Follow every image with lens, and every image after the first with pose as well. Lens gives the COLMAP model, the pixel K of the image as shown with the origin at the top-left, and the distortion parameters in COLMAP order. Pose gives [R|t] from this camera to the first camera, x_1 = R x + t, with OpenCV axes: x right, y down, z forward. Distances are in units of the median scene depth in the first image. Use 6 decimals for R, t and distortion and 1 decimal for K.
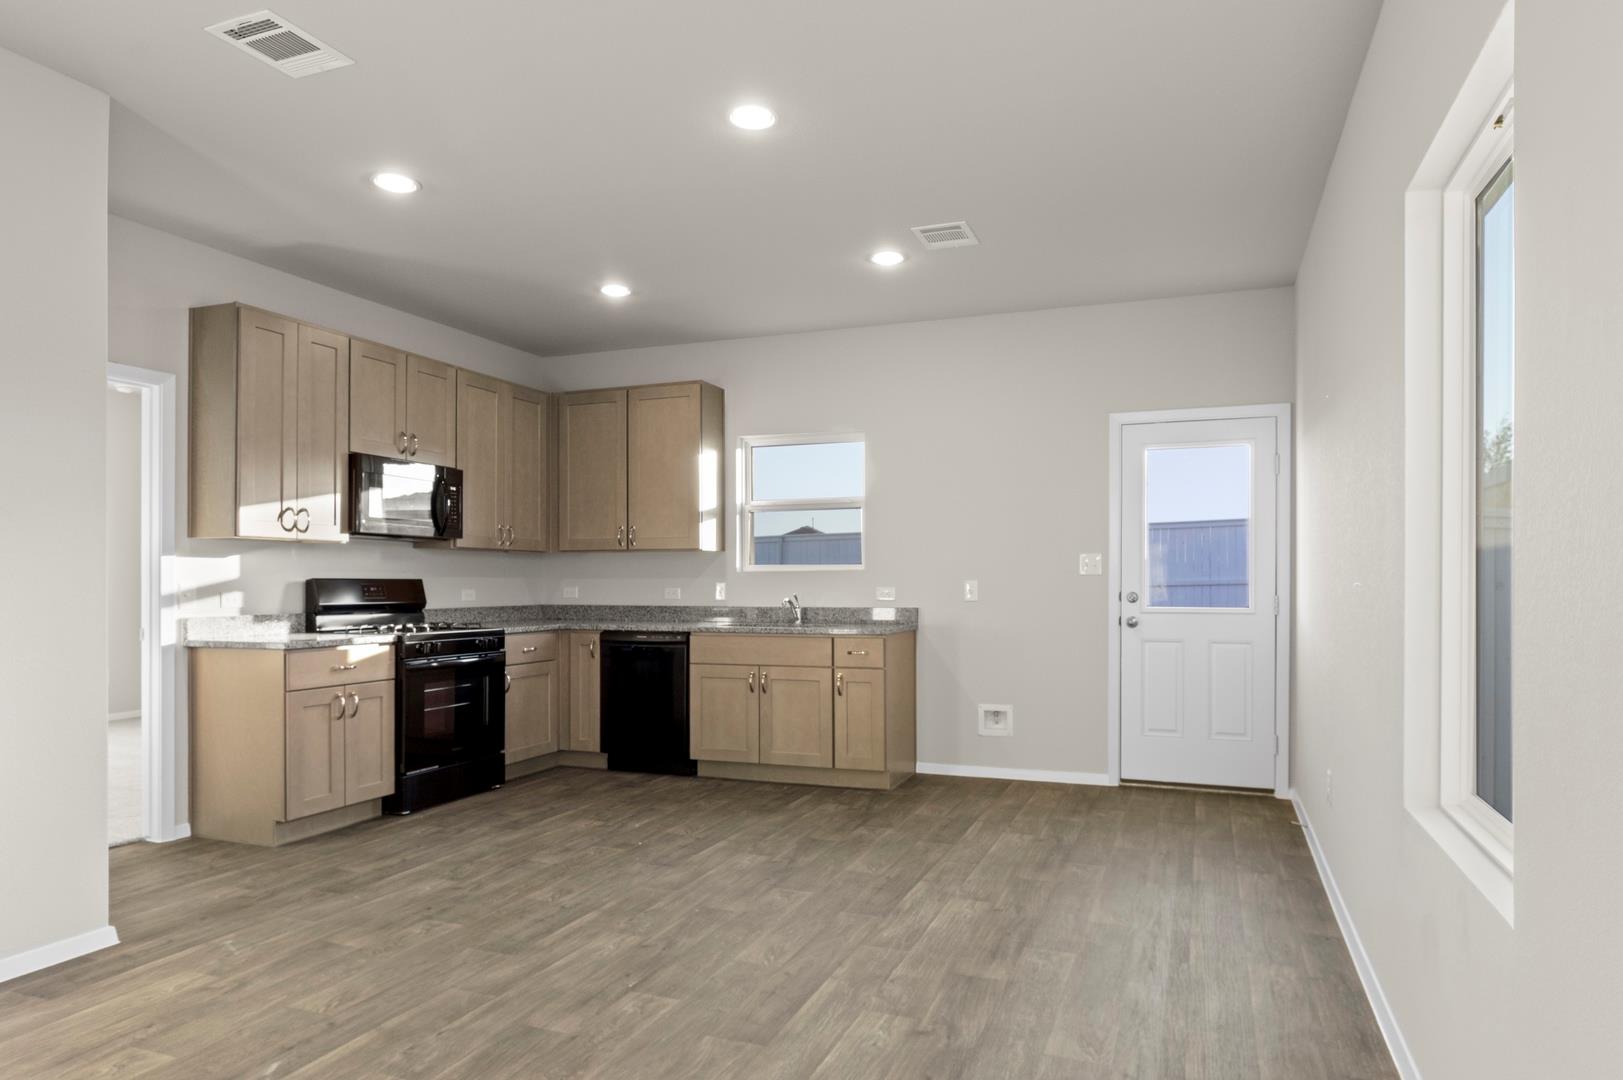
lens RADIAL K [[982.9, 0, 843.5], [0, 982.9, 586.5], [0, 0, 1]] dist [-0.006894, -0.002439]
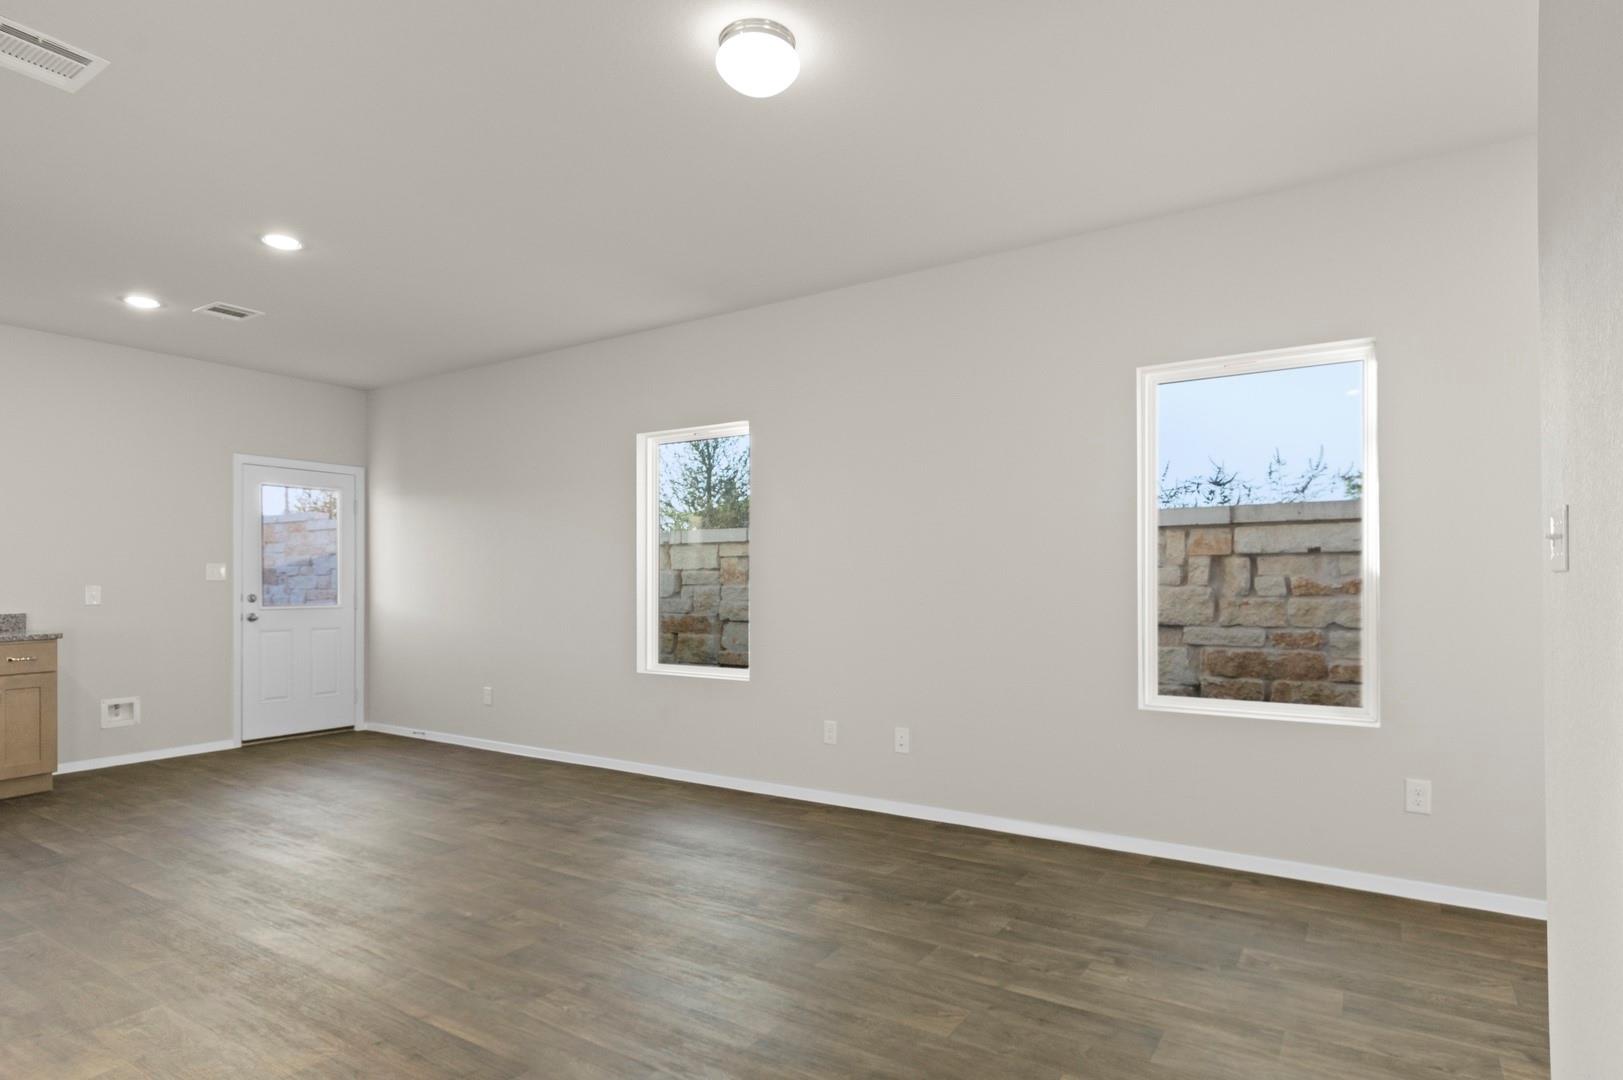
lens RADIAL K [[872.4, 0, 837.5], [0, 872.4, 576.2], [0, 0, 1]] dist [0.003329, -0.000085]
pose [[0.214529, 0.005463, 0.976702, -0.665795], [0.009137, 0.999929, -0.007600, -0.002094], [-0.976675, 0.010555, 0.214464, 0.001257]]
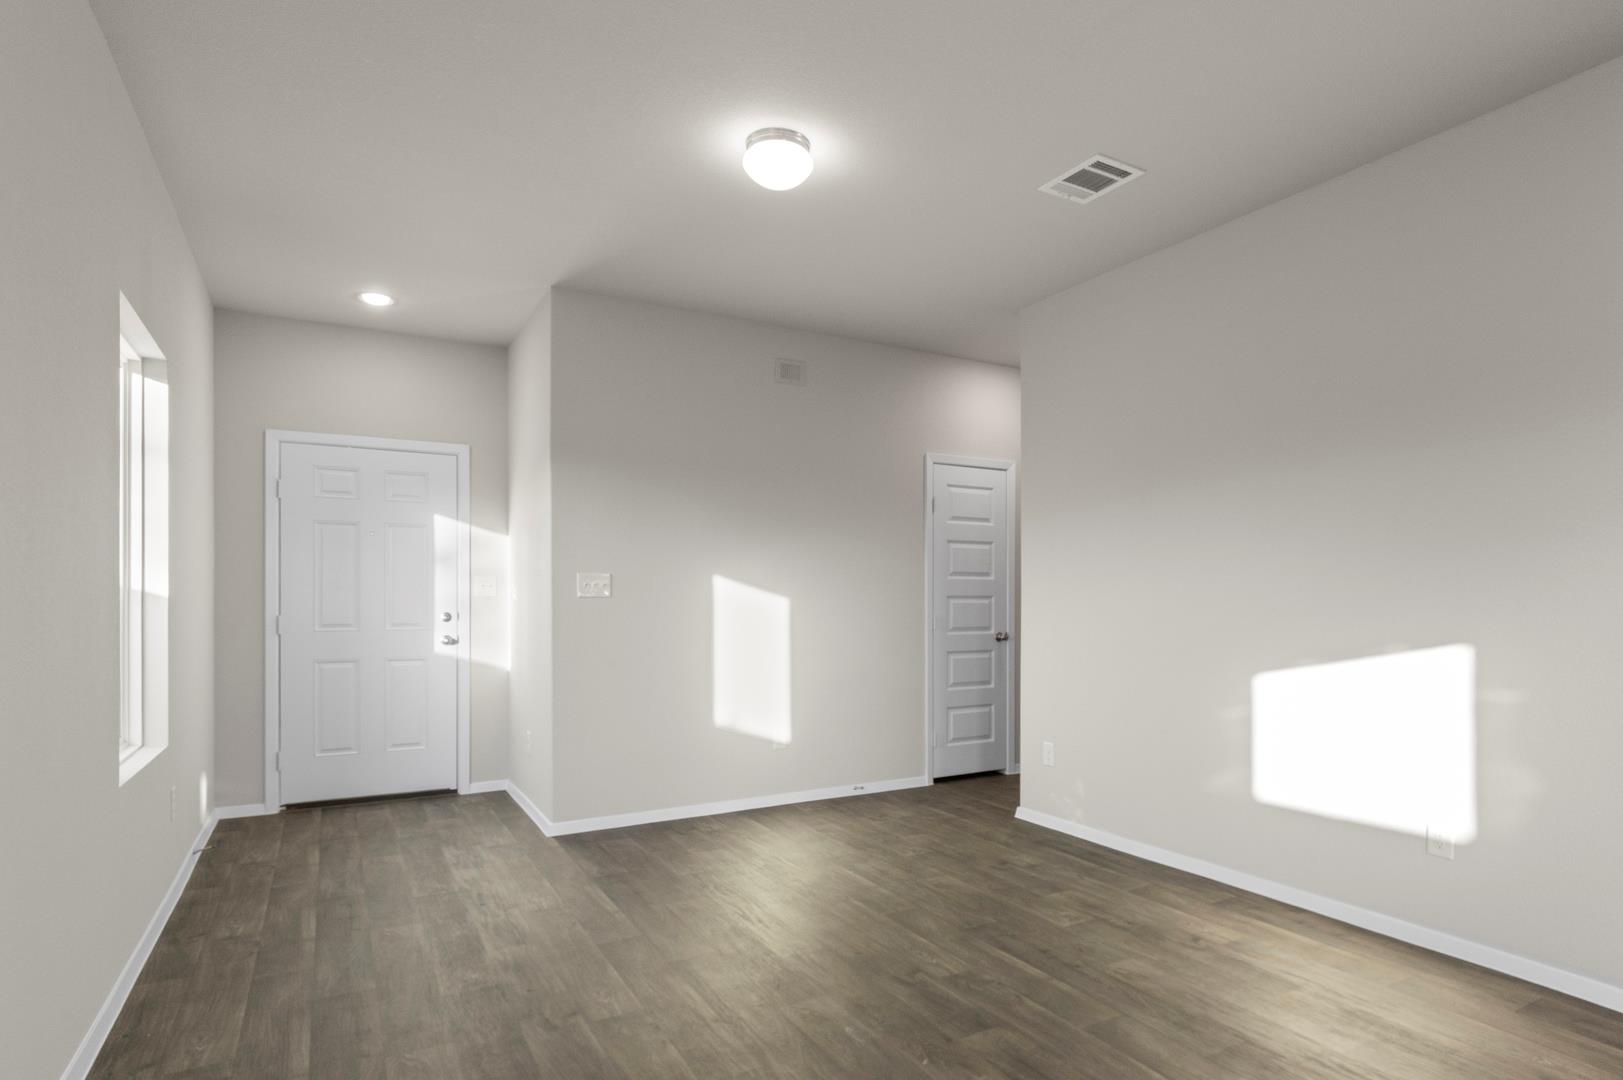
lens RADIAL K [[871.1, 0, 838.7], [0, 871.1, 606.0], [0, 0, 1]] dist [0.002634, 0.000642]
pose [[-0.639502, 0.006776, -0.768760, 0.172206], [-0.001594, 0.999947, 0.010140, -0.005186], [0.768788, 0.007710, -0.639457, 0.519431]]
